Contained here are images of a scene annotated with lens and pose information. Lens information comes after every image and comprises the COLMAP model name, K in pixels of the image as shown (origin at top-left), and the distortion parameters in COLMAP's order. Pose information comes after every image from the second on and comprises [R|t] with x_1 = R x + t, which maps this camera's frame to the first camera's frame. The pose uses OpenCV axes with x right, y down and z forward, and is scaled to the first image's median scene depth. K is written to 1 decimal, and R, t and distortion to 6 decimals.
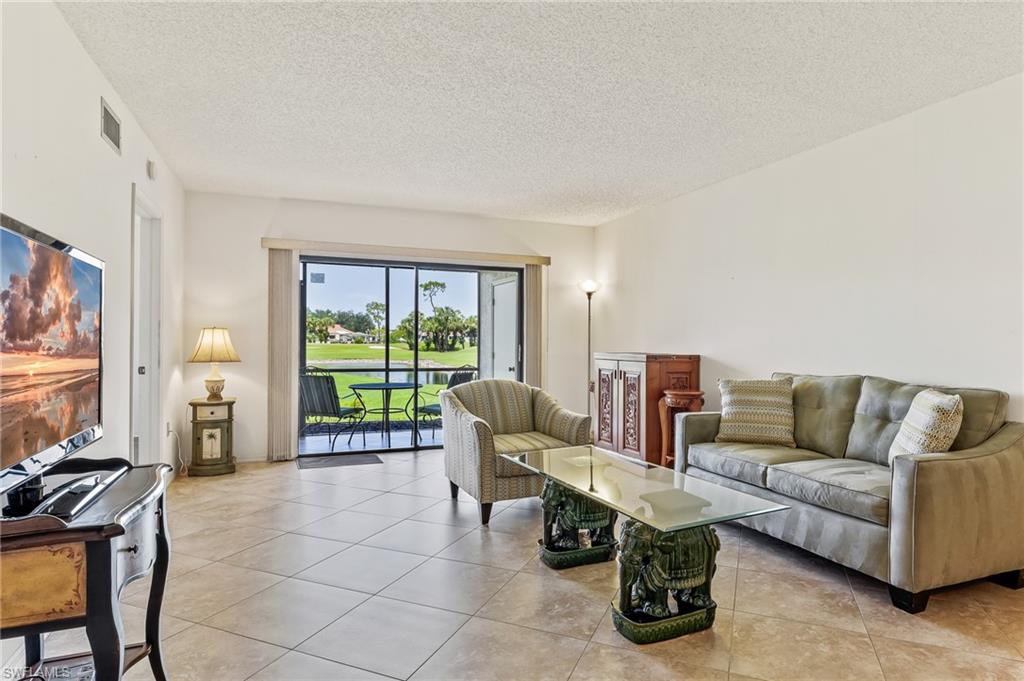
lens RADIAL K [[565.6, 0, 513.9], [0, 565.6, 341.5], [0, 0, 1]] dist [-0.001792, -0.000925]
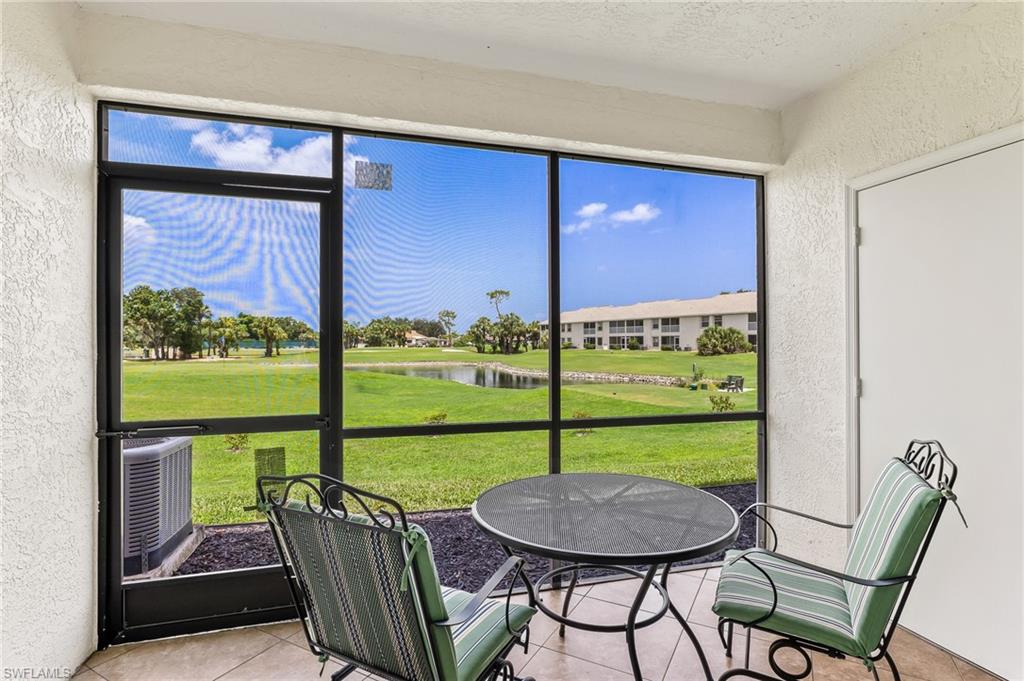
lens RADIAL K [[506.7, 0, 510.4], [0, 506.7, 341.5], [0, 0, 1]] dist [-0.000276, 0.000346]
pose [[0.993492, -0.007348, -0.113662, -0.344342], [0.006650, 0.999957, -0.006513, -0.006314], [0.113705, 0.005714, 0.993498, 1.053804]]
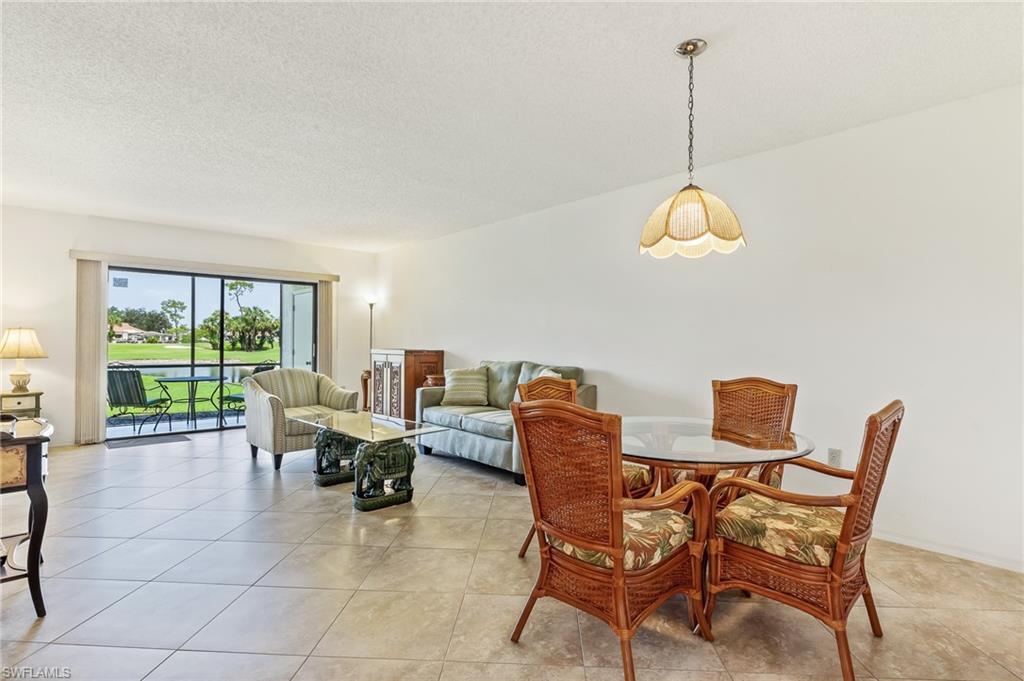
lens RADIAL K [[506.7, 0, 507.1], [0, 506.7, 338.9], [0, 0, 1]] dist [-0.000276, 0.000346]
pose [[0.941346, 0.002961, 0.337431, 0.044681], [-0.001276, 0.999986, -0.005216, 0.001432], [-0.337441, 0.004480, 0.941336, -0.281851]]
